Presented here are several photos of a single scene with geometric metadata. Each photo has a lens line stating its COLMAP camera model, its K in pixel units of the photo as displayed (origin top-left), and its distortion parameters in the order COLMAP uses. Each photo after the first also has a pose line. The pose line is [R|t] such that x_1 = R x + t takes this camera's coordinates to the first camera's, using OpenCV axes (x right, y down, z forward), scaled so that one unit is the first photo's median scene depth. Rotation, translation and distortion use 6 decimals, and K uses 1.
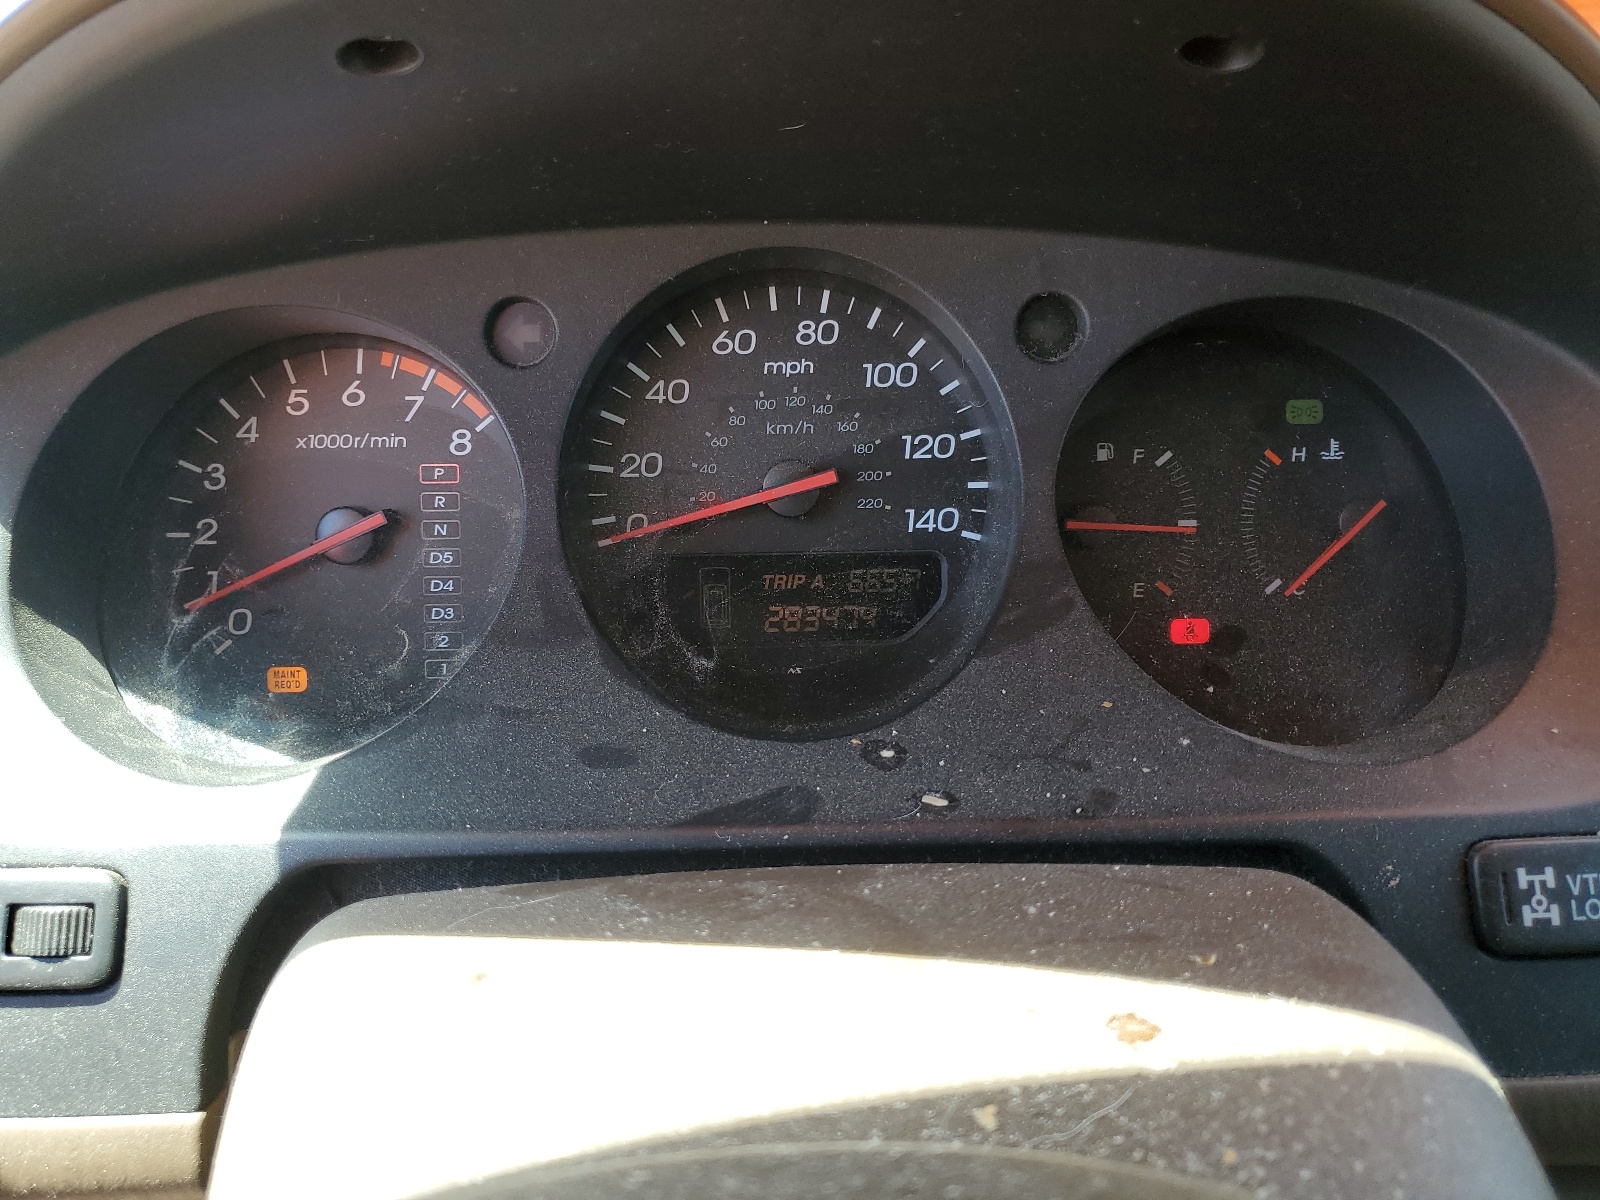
lens RADIAL K [[1219.9, 0, 800.8], [0, 1219.9, 600.8], [0, 0, 1]] dist [-0.004576, -0.001320]
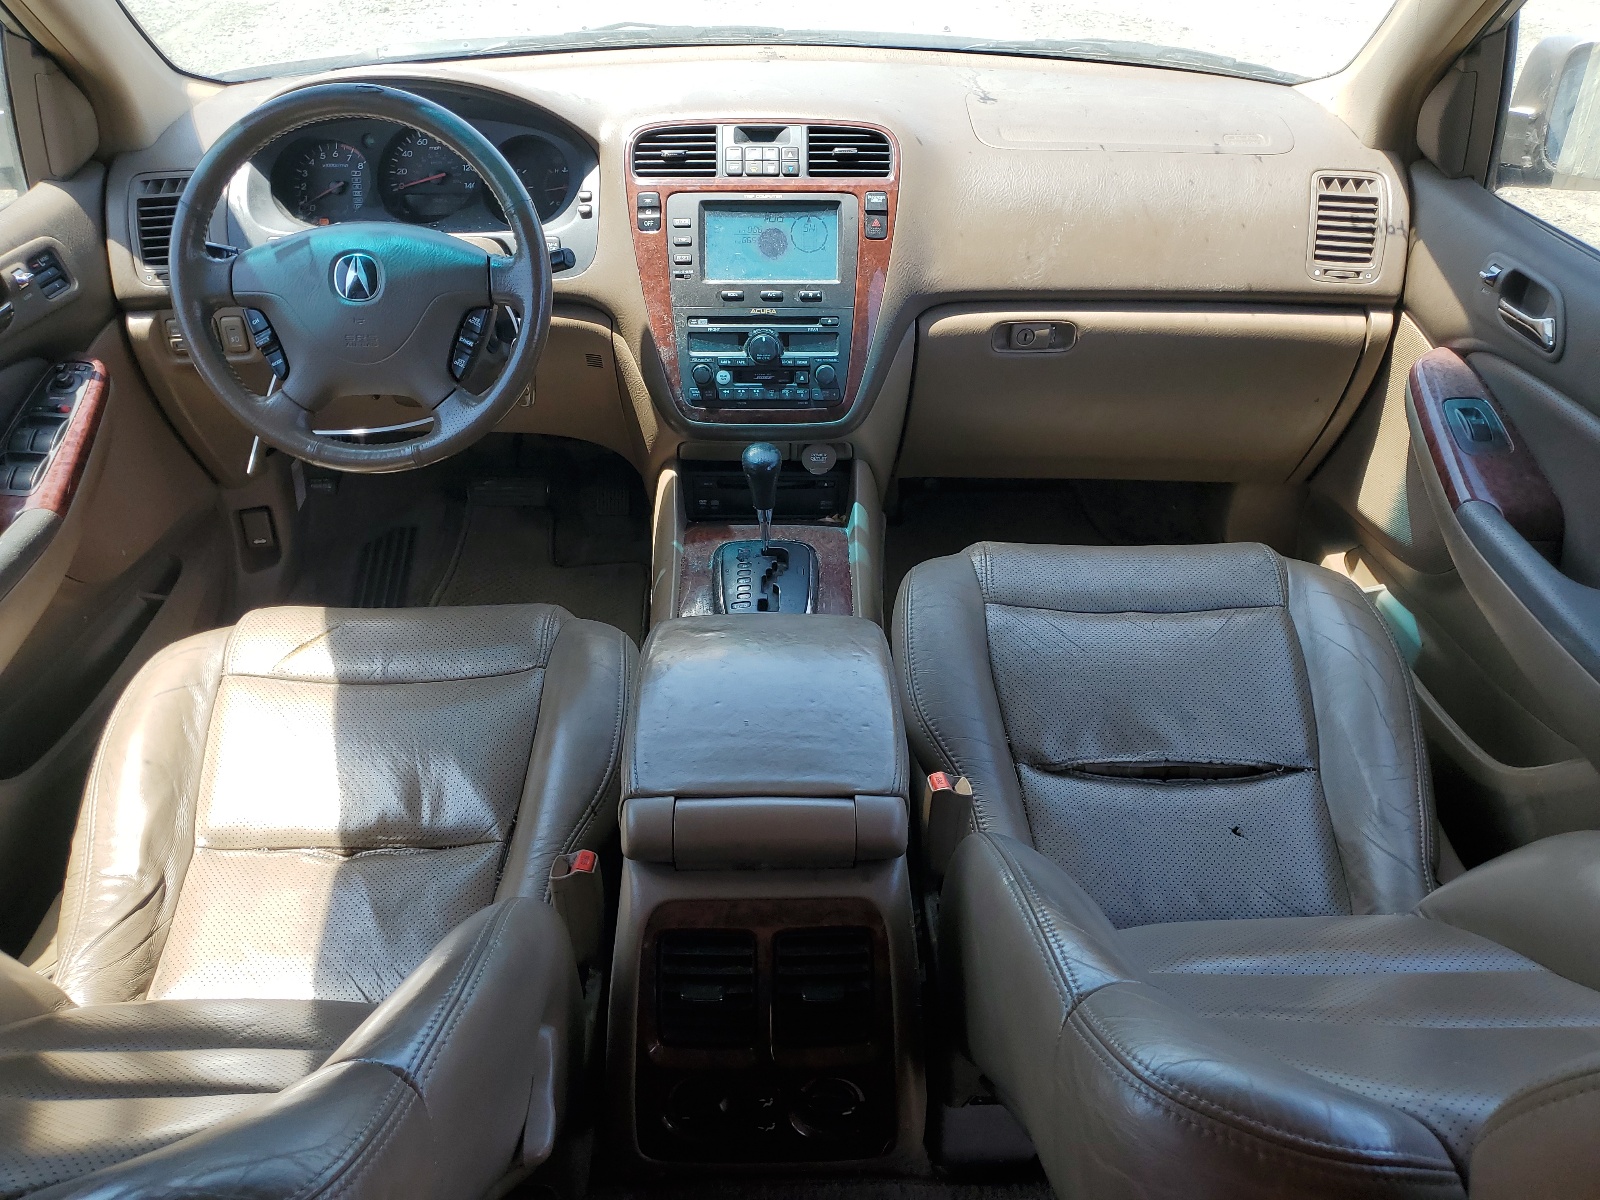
lens RADIAL K [[1219.9, 0, 798.2], [0, 1219.9, 598.9], [0, 0, 1]] dist [-0.004576, -0.001320]
pose [[0.999113, 0.022631, -0.035525, 1.465394], [-0.014241, 0.975227, 0.220747, 0.394034], [0.039640, -0.220046, 0.974684, -3.500128]]
